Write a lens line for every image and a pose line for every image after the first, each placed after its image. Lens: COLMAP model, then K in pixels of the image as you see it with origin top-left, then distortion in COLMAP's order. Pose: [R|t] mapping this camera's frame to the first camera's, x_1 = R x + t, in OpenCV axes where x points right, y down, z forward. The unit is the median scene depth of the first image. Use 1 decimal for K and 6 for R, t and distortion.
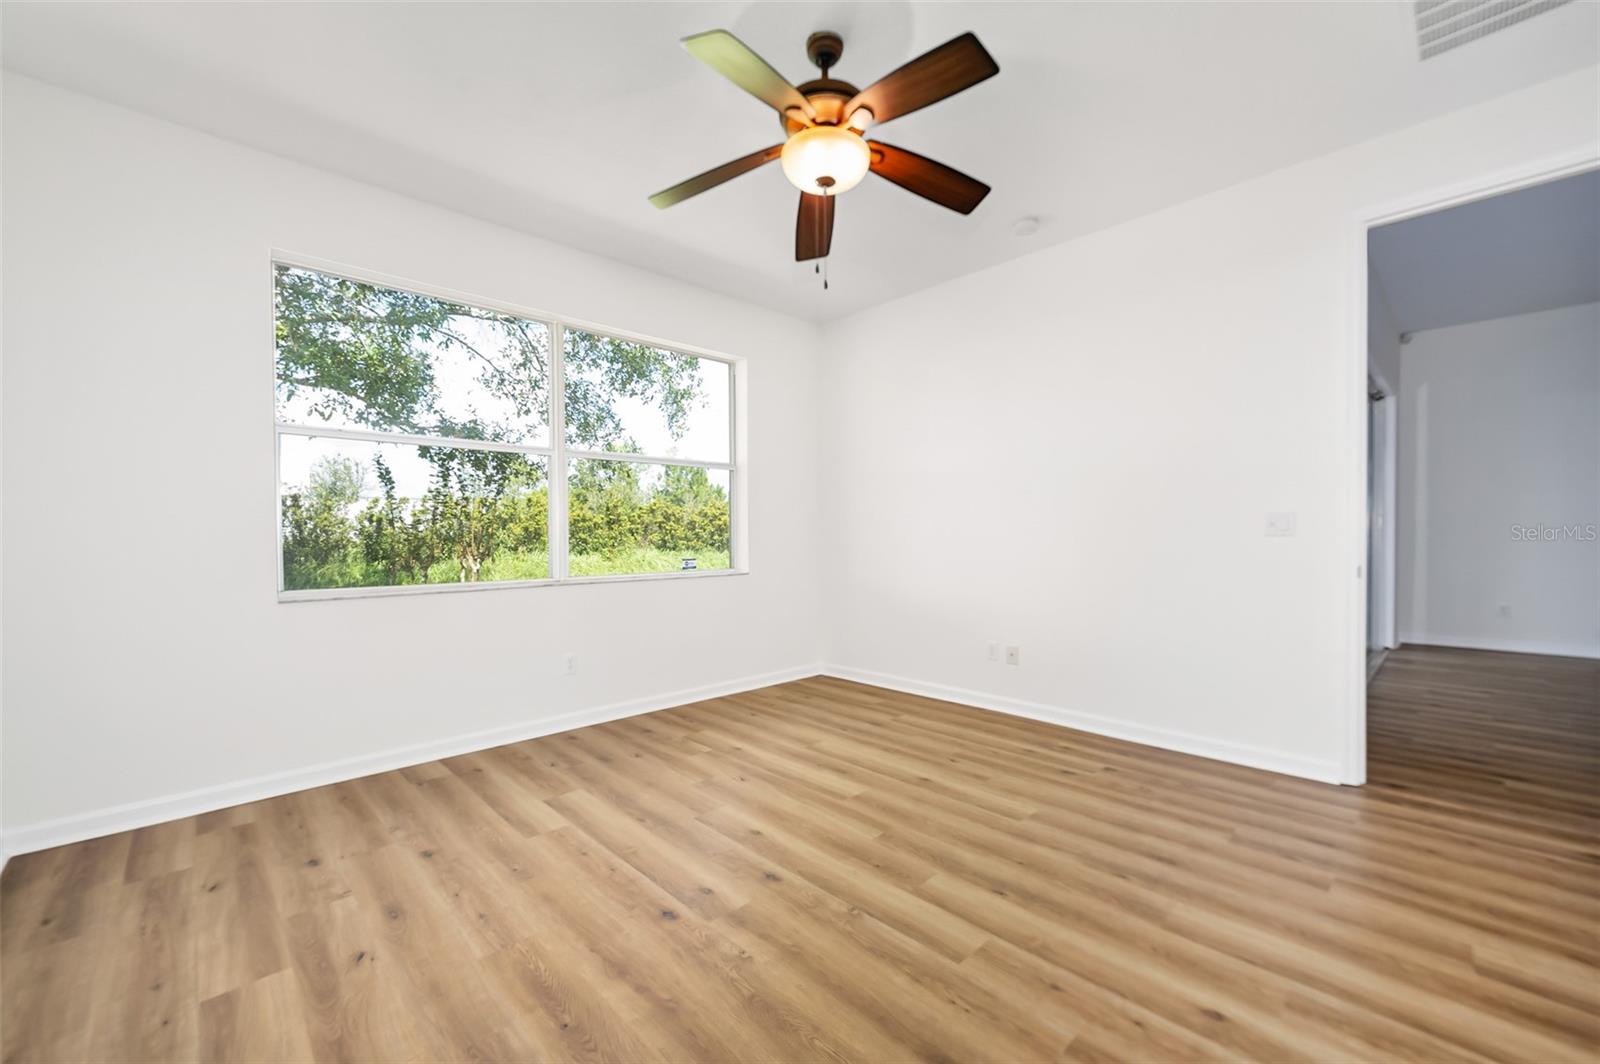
lens RADIAL K [[640.6, 0, 804.9], [0, 640.6, 541.1], [0, 0, 1]] dist [-0.000981, -0.000037]
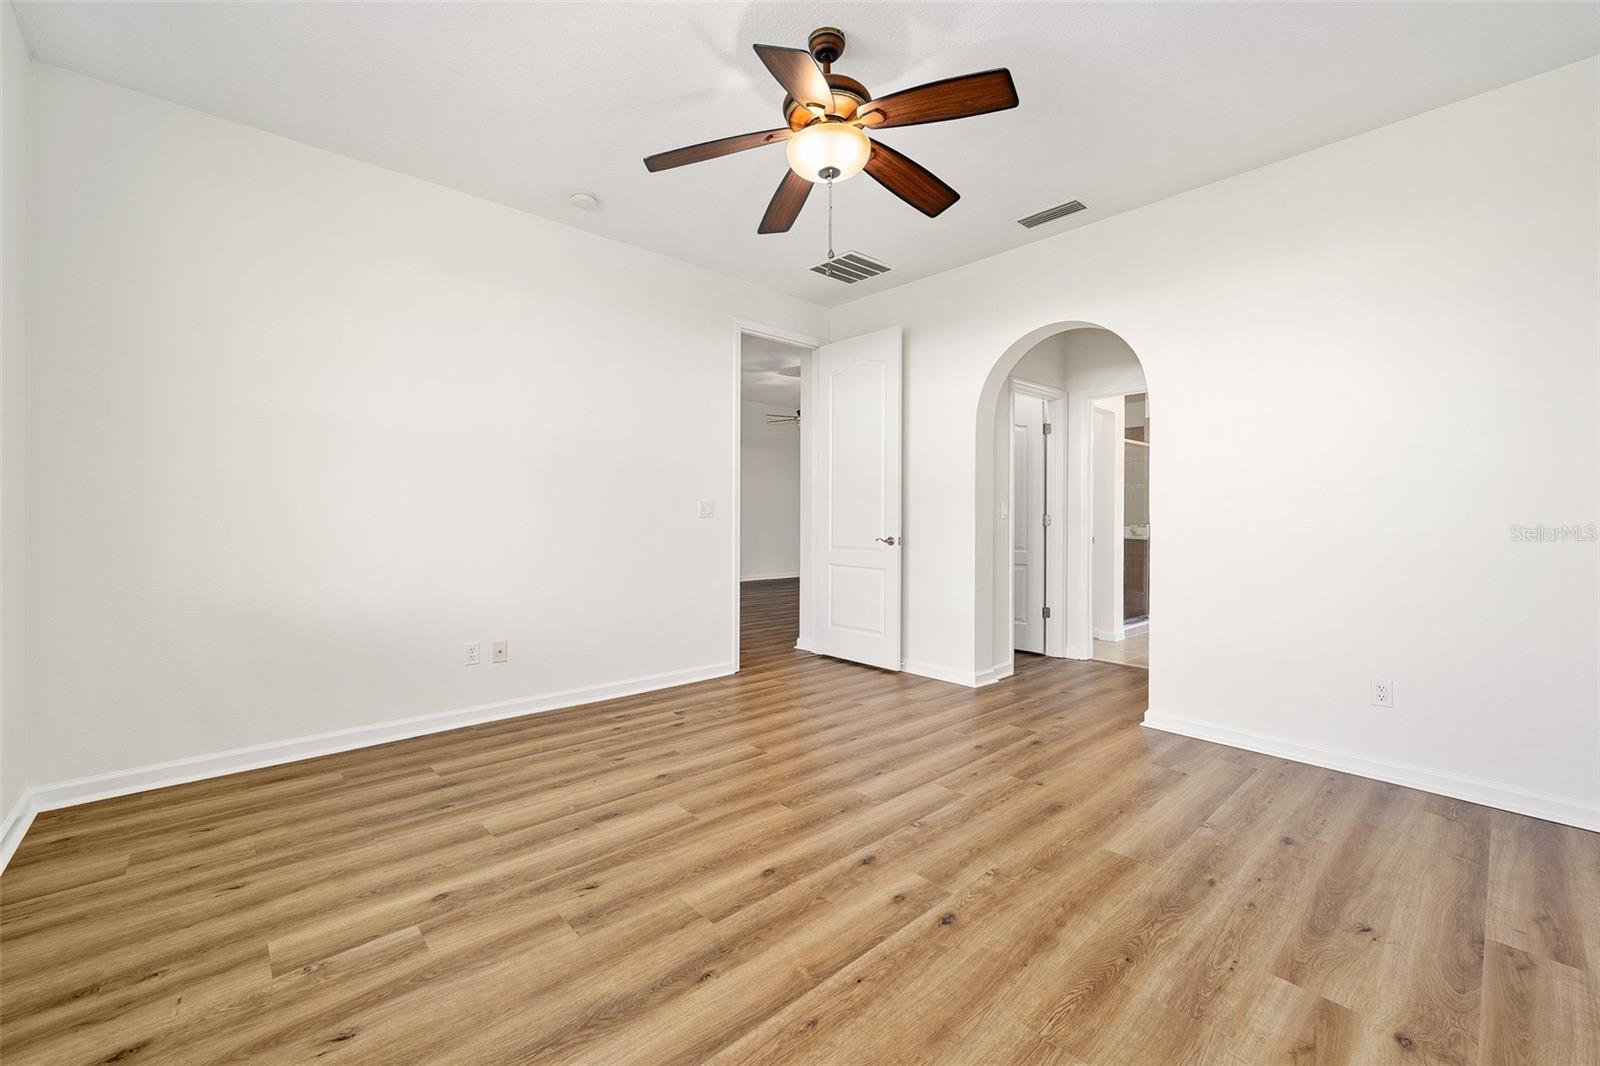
lens RADIAL K [[646.7, 0, 801.3], [0, 646.7, 517.5], [0, 0, 1]] dist [-0.001142, -0.000002]
pose [[0.027171, 0.004403, 0.999621, -0.757657], [0.004176, 0.999981, -0.004518, -0.002322], [-0.999622, 0.004297, 0.027152, 0.768739]]
